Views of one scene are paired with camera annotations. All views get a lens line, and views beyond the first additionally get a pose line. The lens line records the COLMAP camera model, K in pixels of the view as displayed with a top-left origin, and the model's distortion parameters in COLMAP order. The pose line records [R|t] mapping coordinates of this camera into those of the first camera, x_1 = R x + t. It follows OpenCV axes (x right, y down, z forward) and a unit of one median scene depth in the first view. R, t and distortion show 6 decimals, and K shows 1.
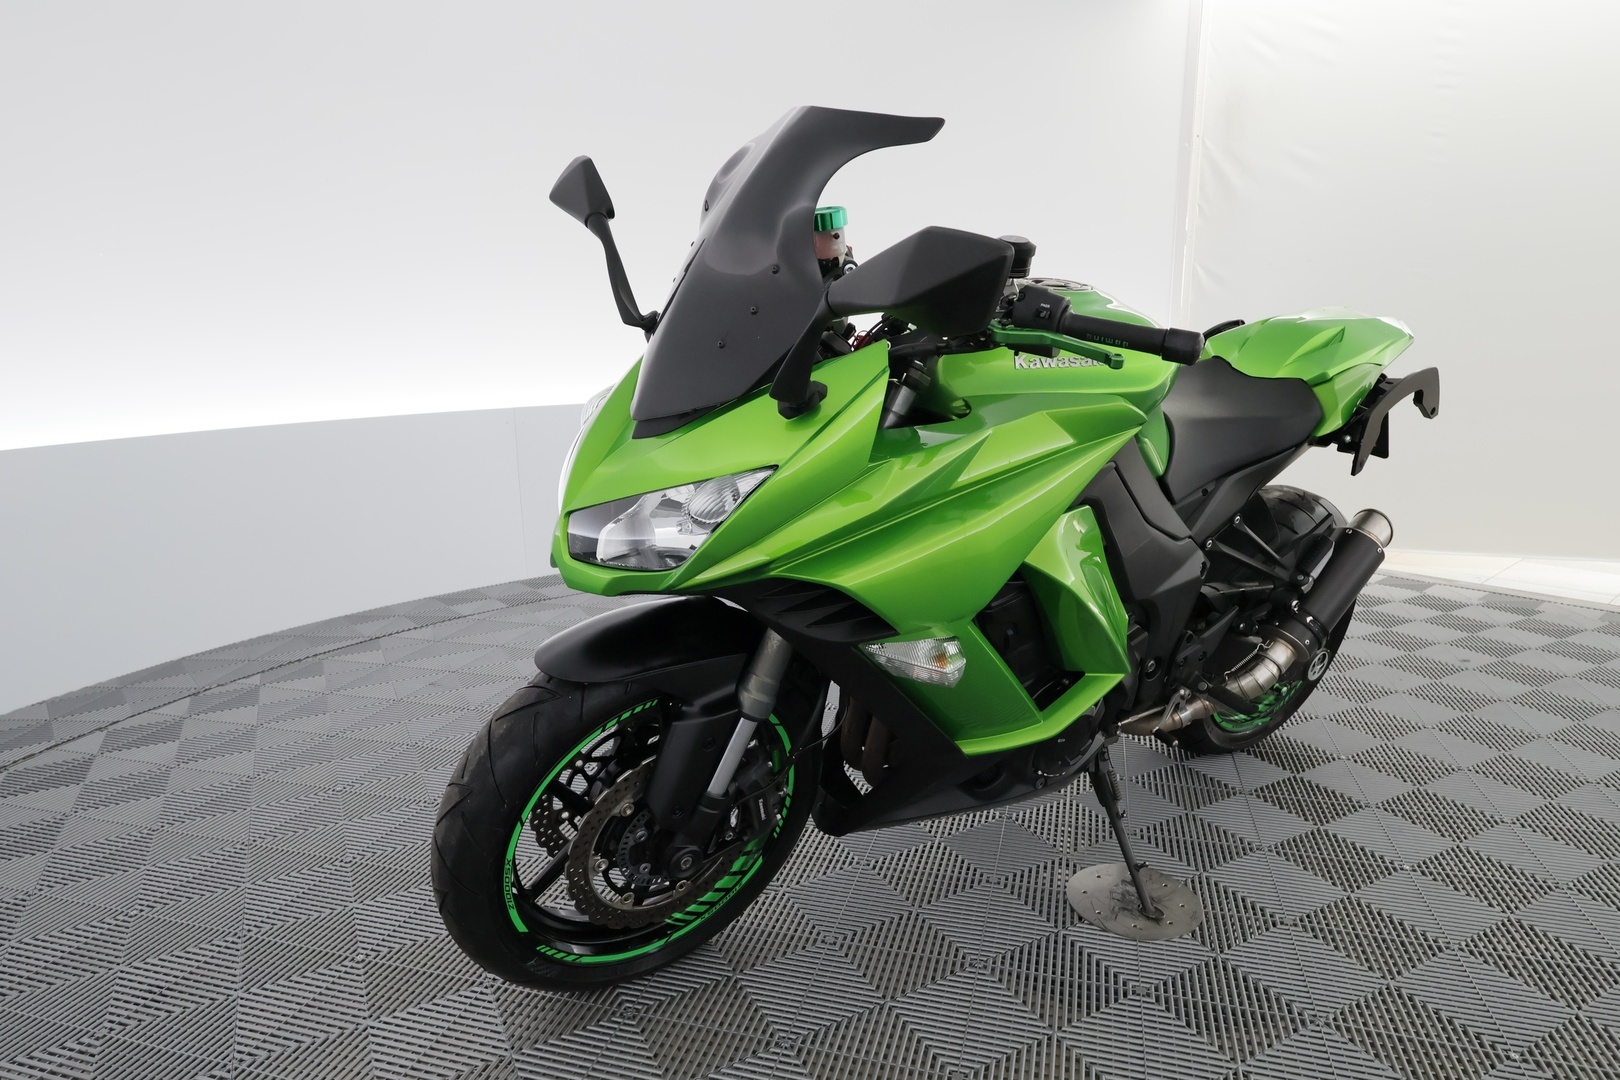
lens RADIAL K [[956.6, 0, 810.6], [0, 956.6, 521.4], [0, 0, 1]] dist [0.001593, 0.000855]
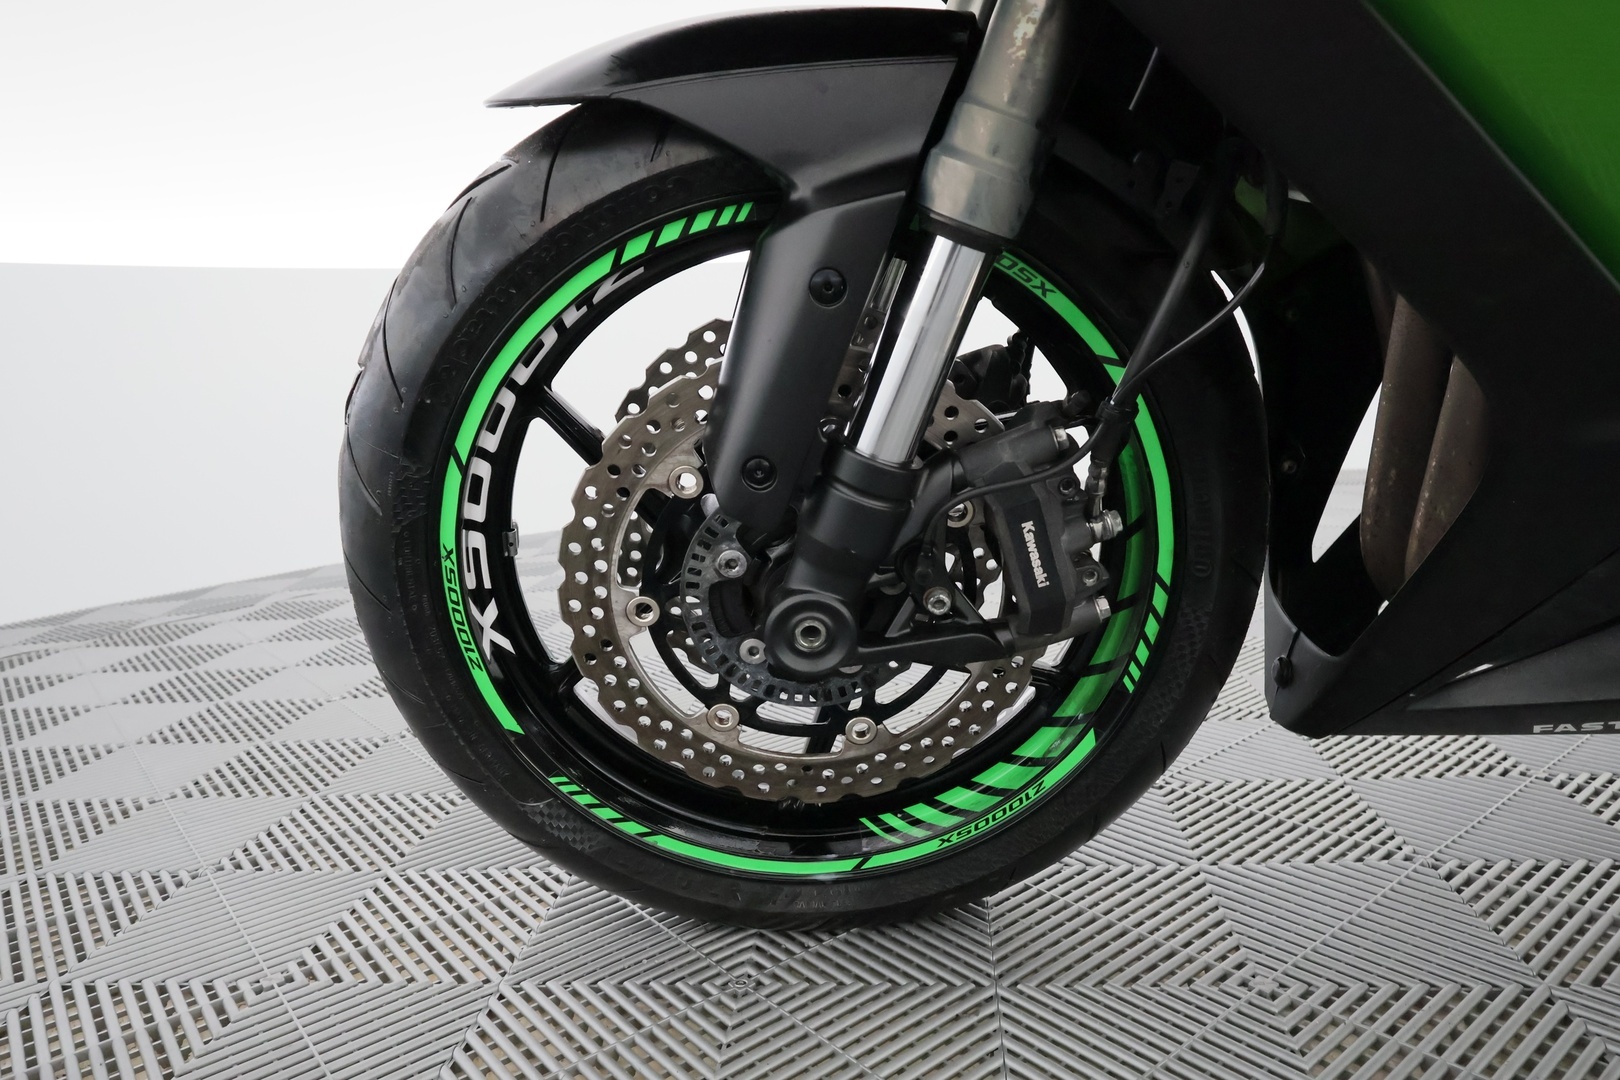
lens RADIAL K [[1082.2, 0, 810.0], [0, 1082.2, 540.0], [0, 0, 1]] dist [0.003061, 0.000351]
pose [[0.825162, 0.065187, -0.561123, 0.107378], [-0.068325, 0.997544, 0.015412, 0.271275], [0.560749, 0.025621, 0.827589, 0.544452]]
